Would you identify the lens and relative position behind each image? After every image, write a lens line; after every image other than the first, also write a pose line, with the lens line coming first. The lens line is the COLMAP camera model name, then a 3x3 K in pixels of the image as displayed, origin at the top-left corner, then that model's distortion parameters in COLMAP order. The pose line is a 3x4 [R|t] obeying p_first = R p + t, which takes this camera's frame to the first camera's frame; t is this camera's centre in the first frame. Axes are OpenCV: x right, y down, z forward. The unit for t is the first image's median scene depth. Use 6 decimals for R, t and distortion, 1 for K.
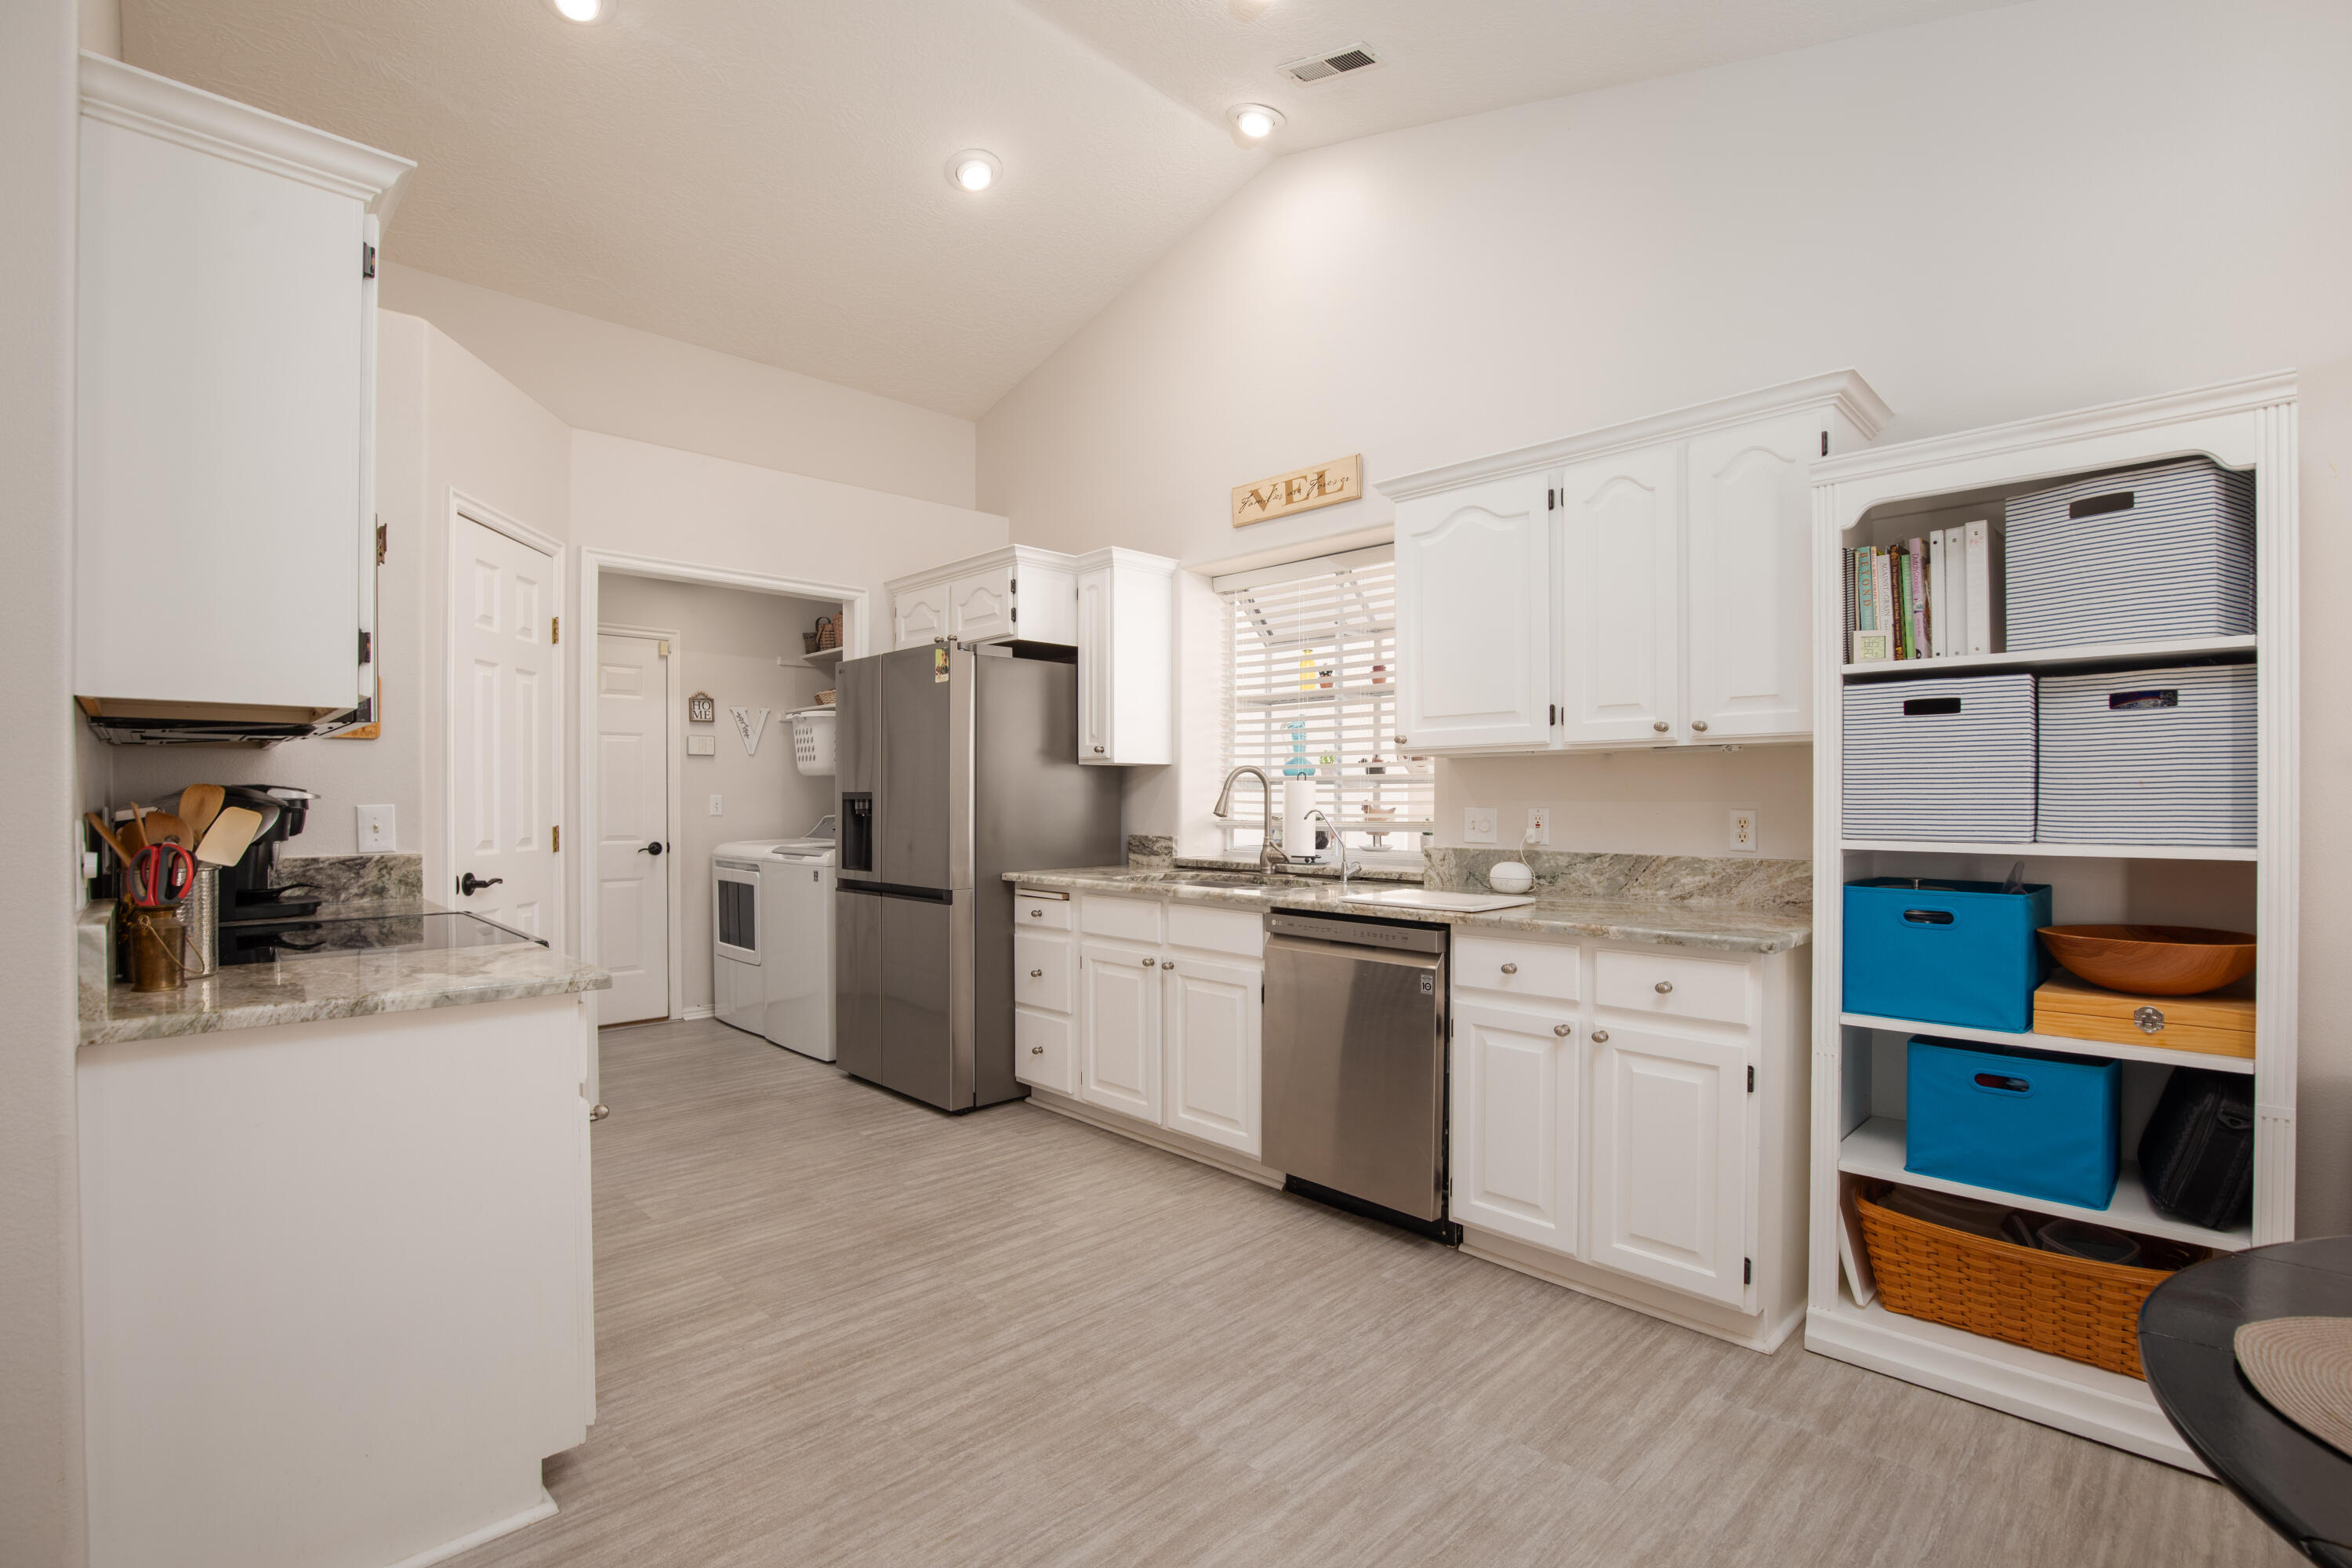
lens RADIAL K [[1083.1, 0, 1181.1], [0, 1083.1, 796.4], [0, 0, 1]] dist [-0.029987, 0.001184]
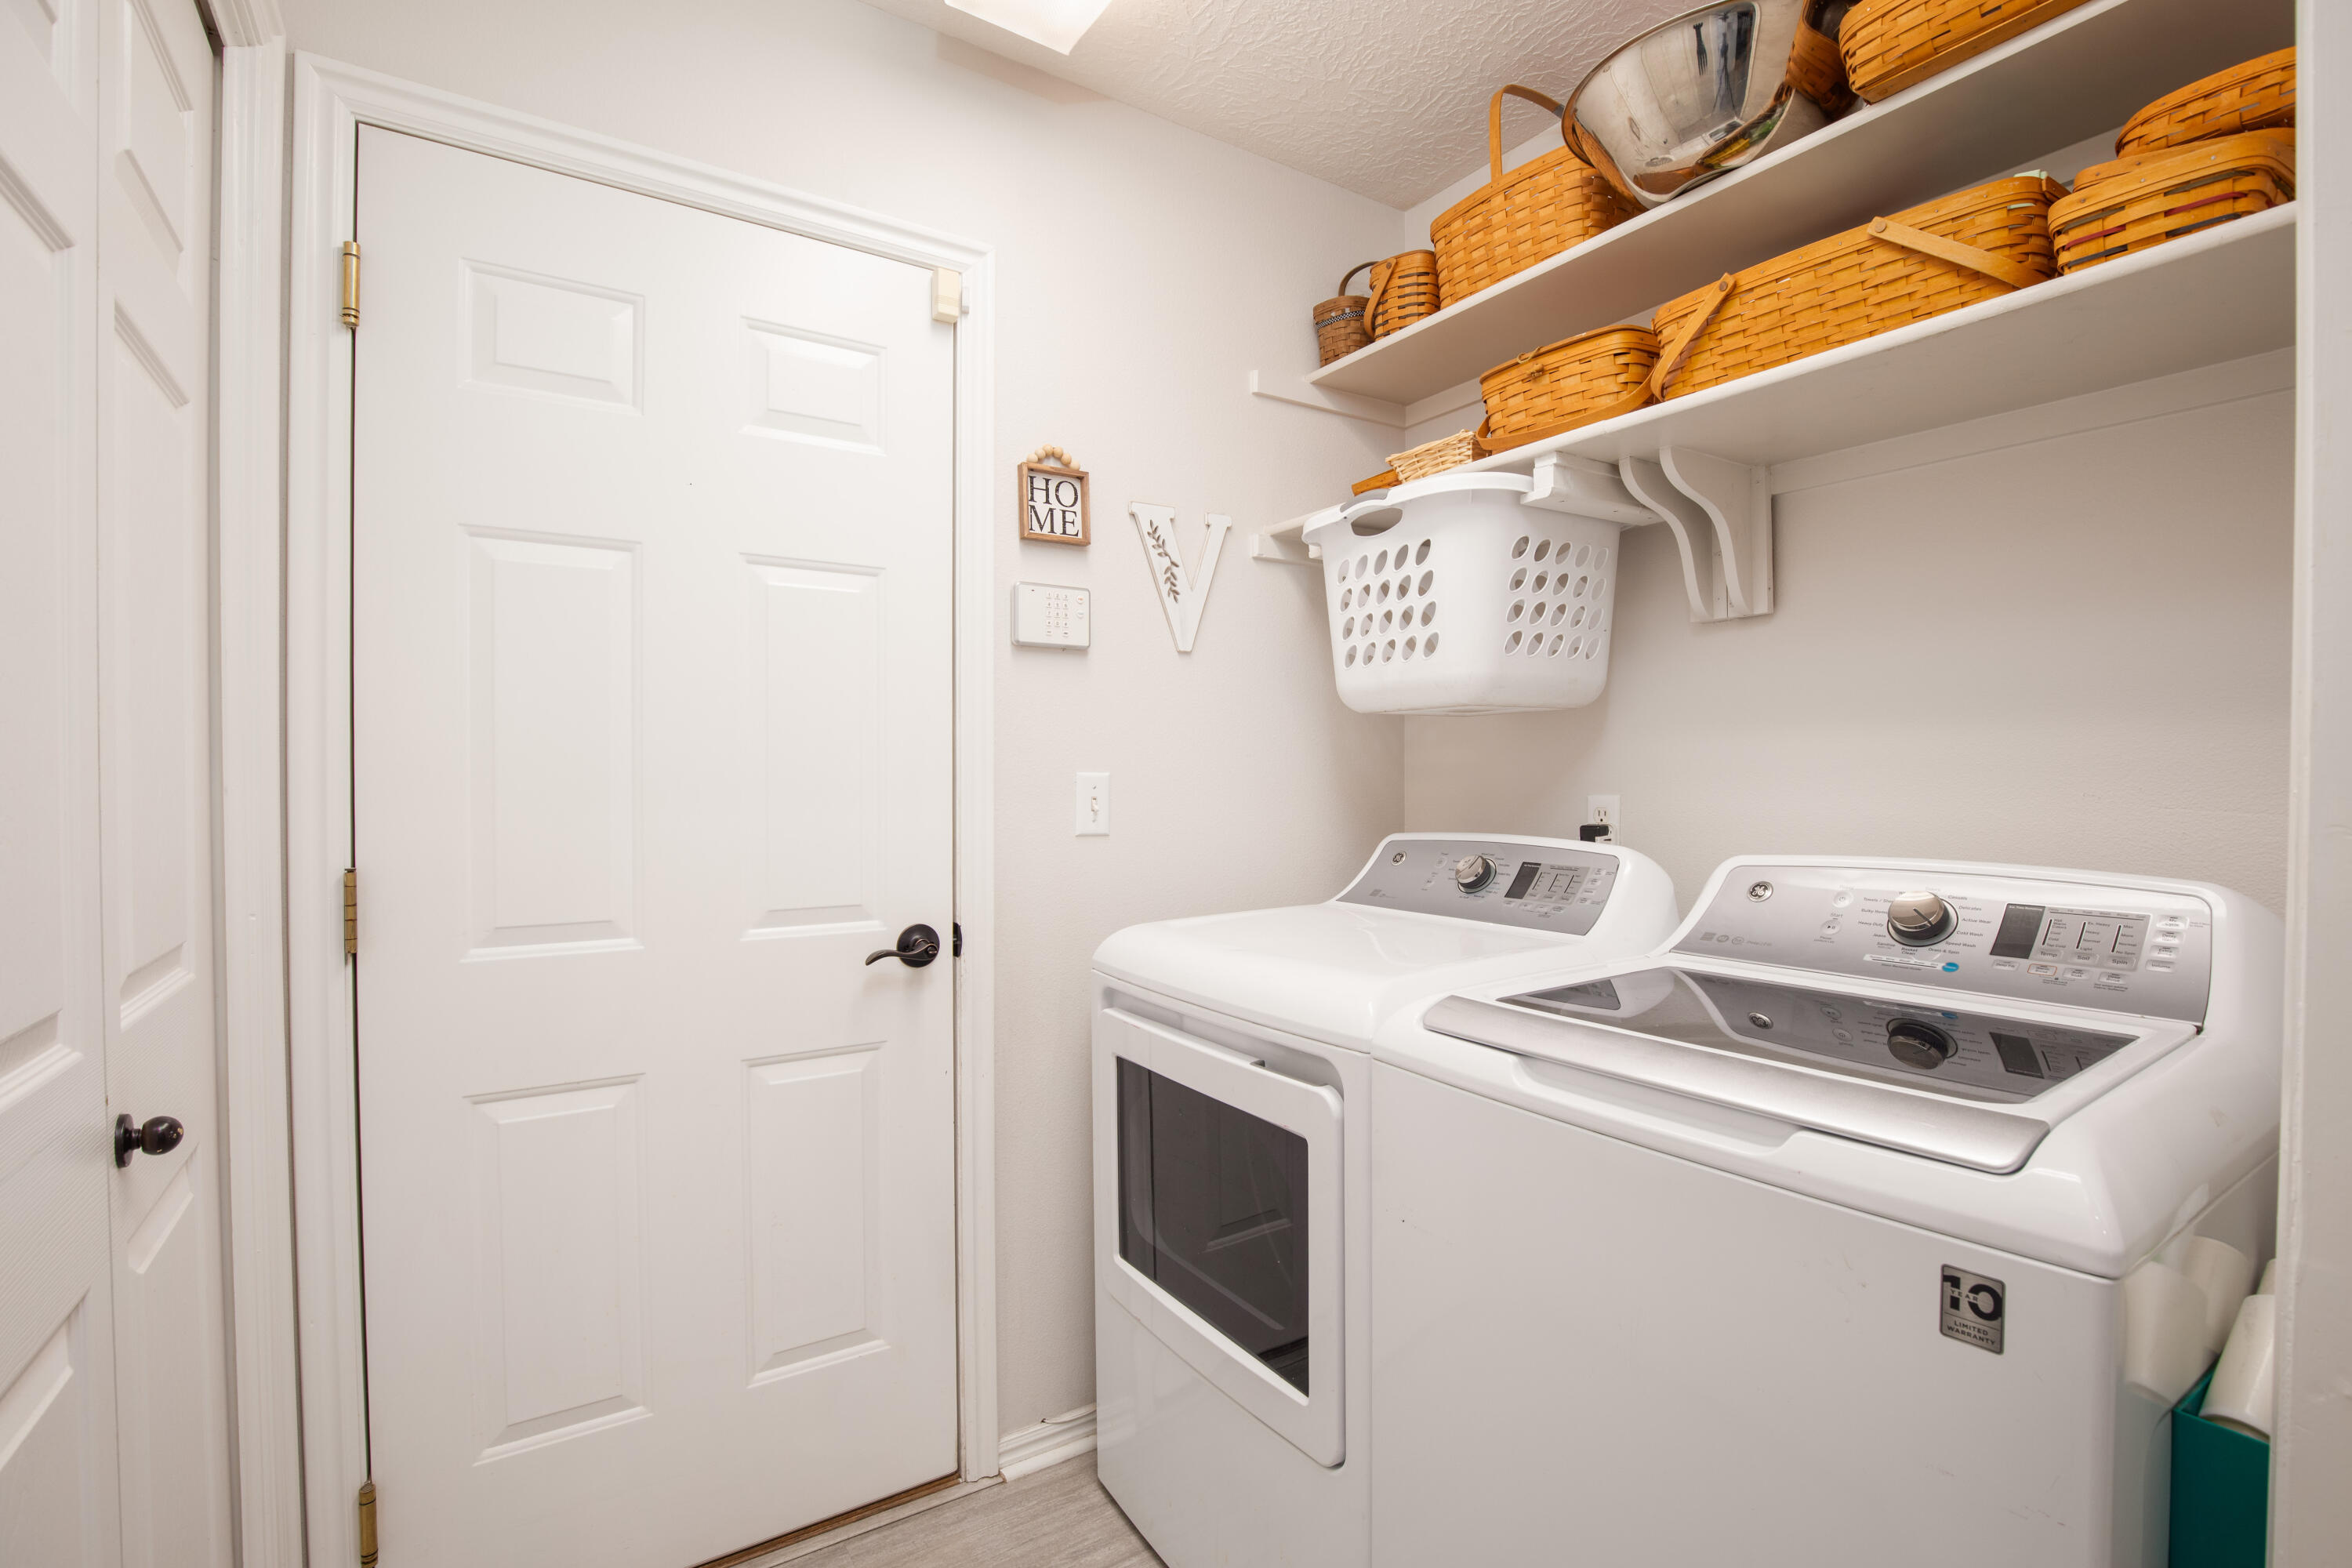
lens RADIAL K [[1083.1, 0, 1181.1], [0, 1083.1, 796.4], [0, 0, 1]] dist [-0.029987, 0.001184]
pose [[0.982906, 0.003660, -0.184070, -0.512685], [-0.000647, 0.999865, 0.016425, 0.000953], [0.184105, -0.016025, 0.982776, 1.015611]]
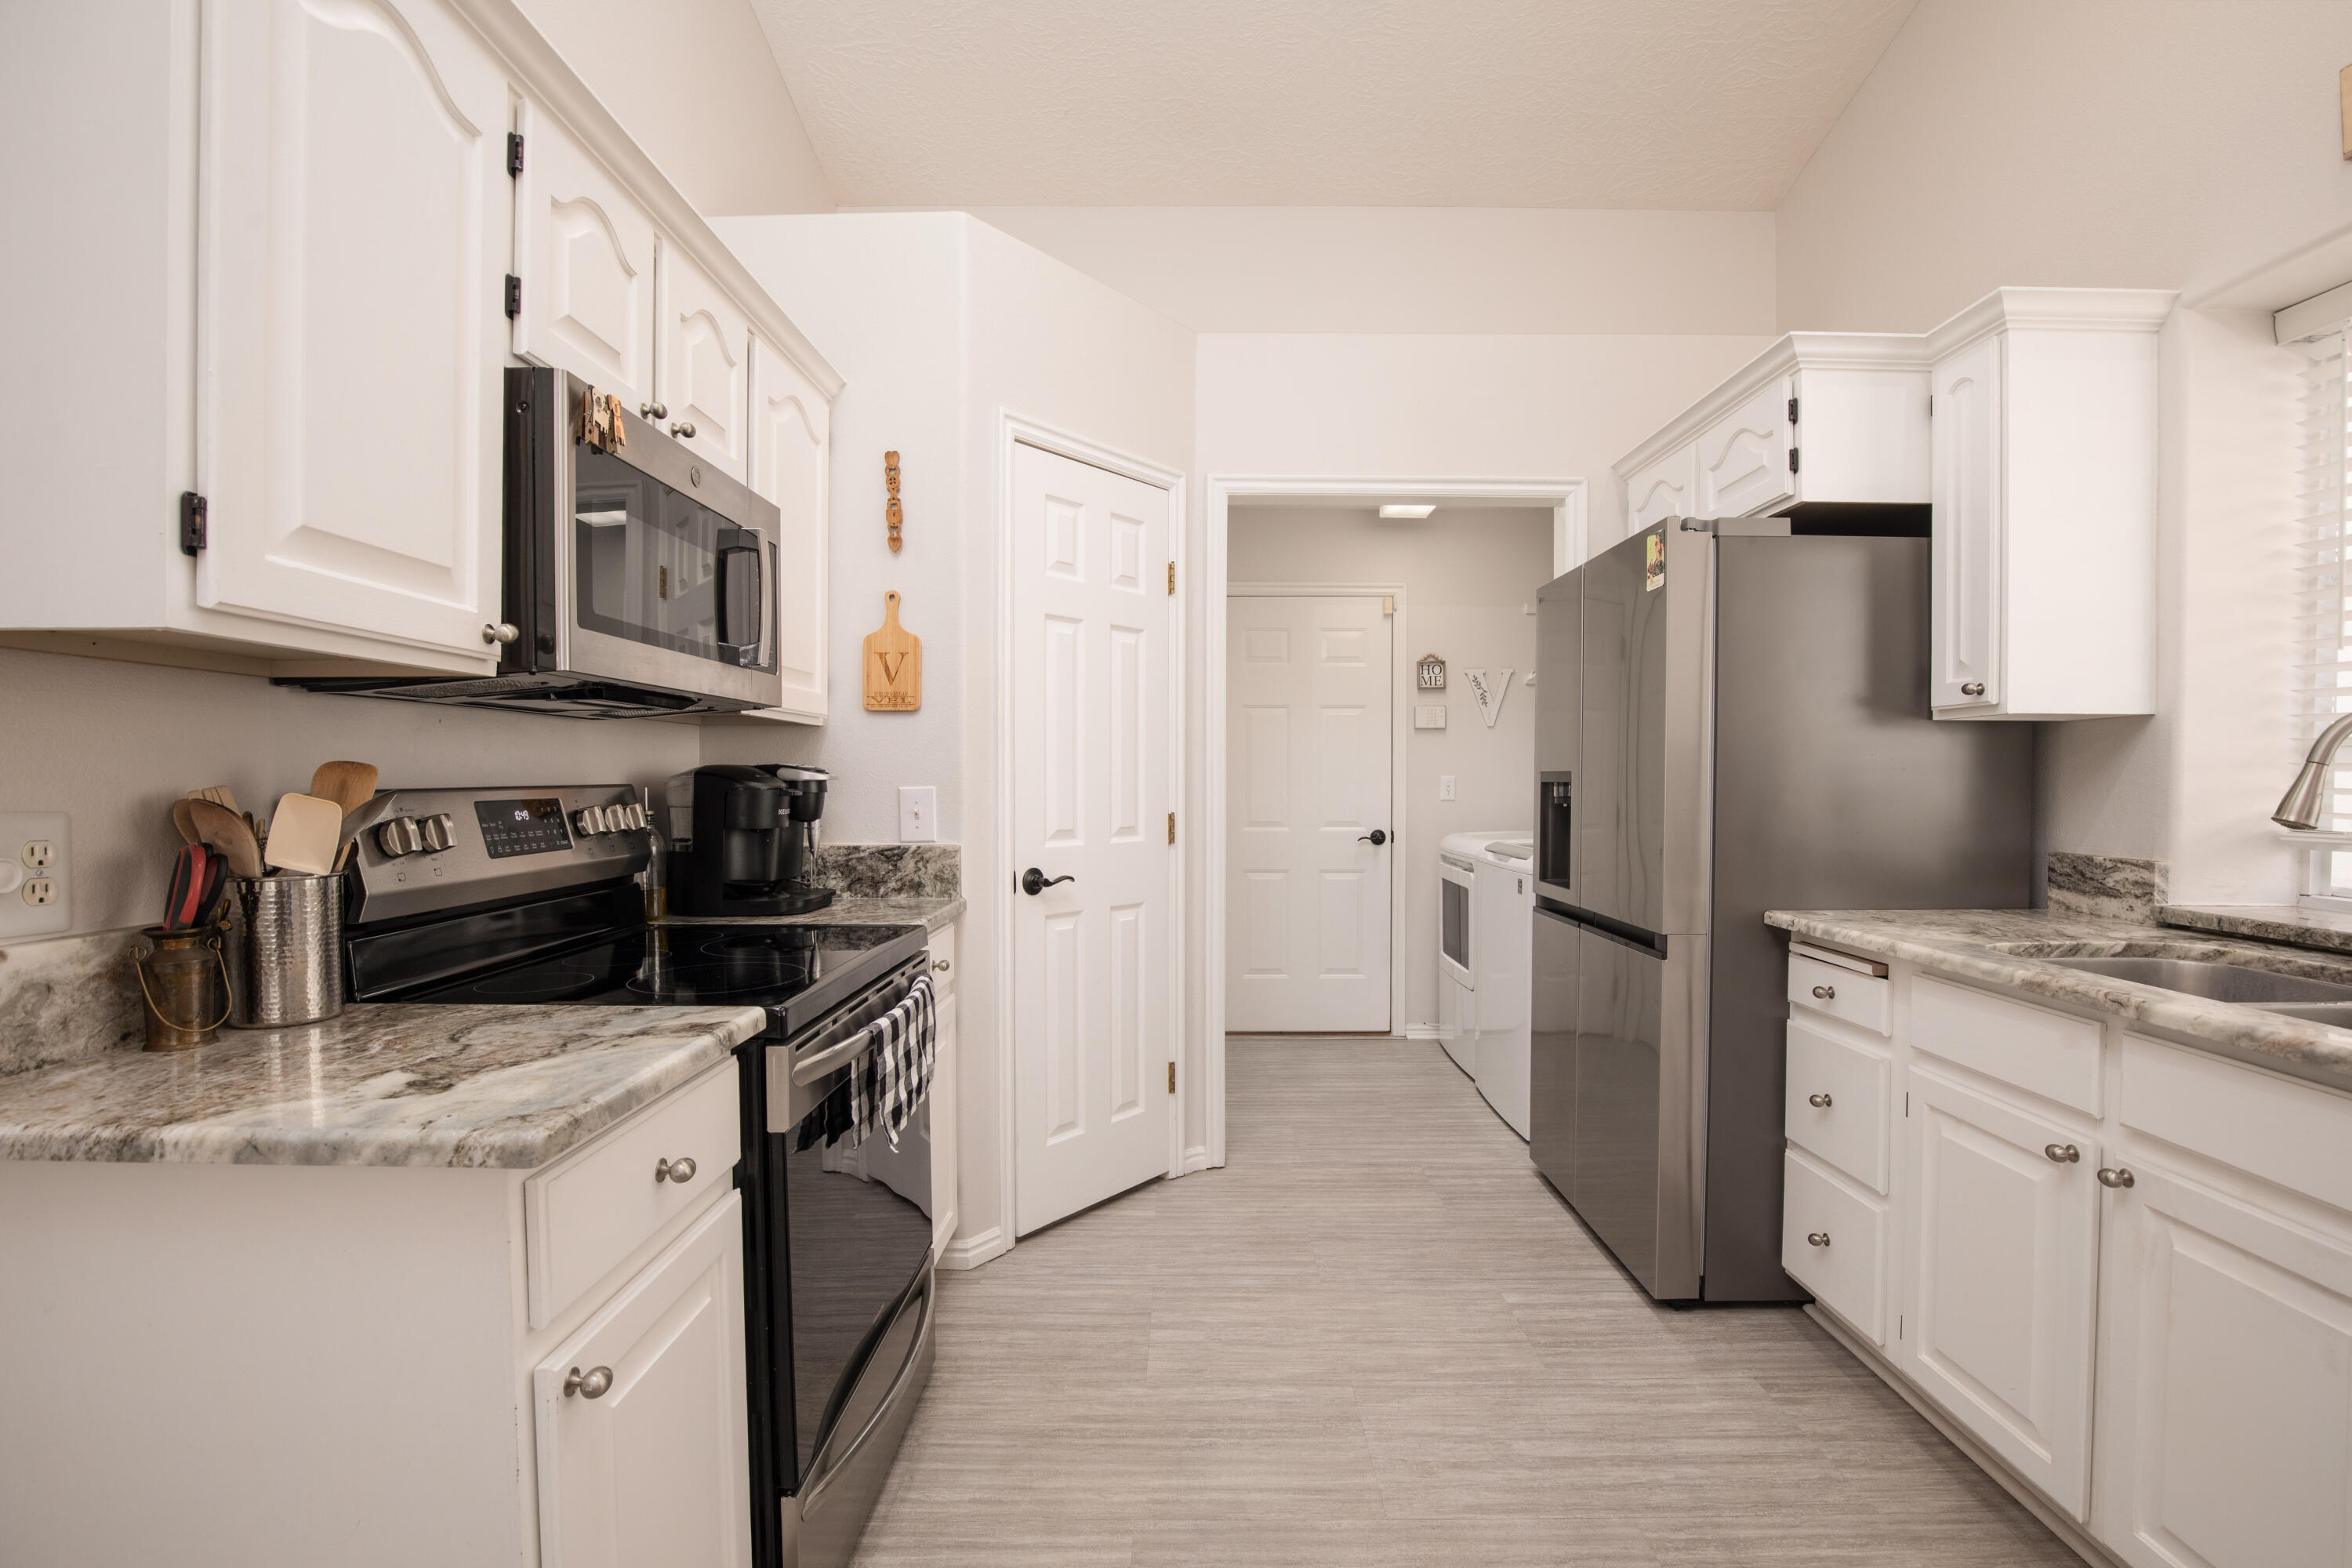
lens RADIAL K [[1083.1, 0, 1181.1], [0, 1083.1, 796.4], [0, 0, 1]] dist [-0.029987, 0.001184]
pose [[0.716435, 0.013492, -0.697523, 0.009813], [-0.001214, 0.999836, 0.018093, -0.000464], [0.697653, -0.012116, 0.716334, 0.374664]]
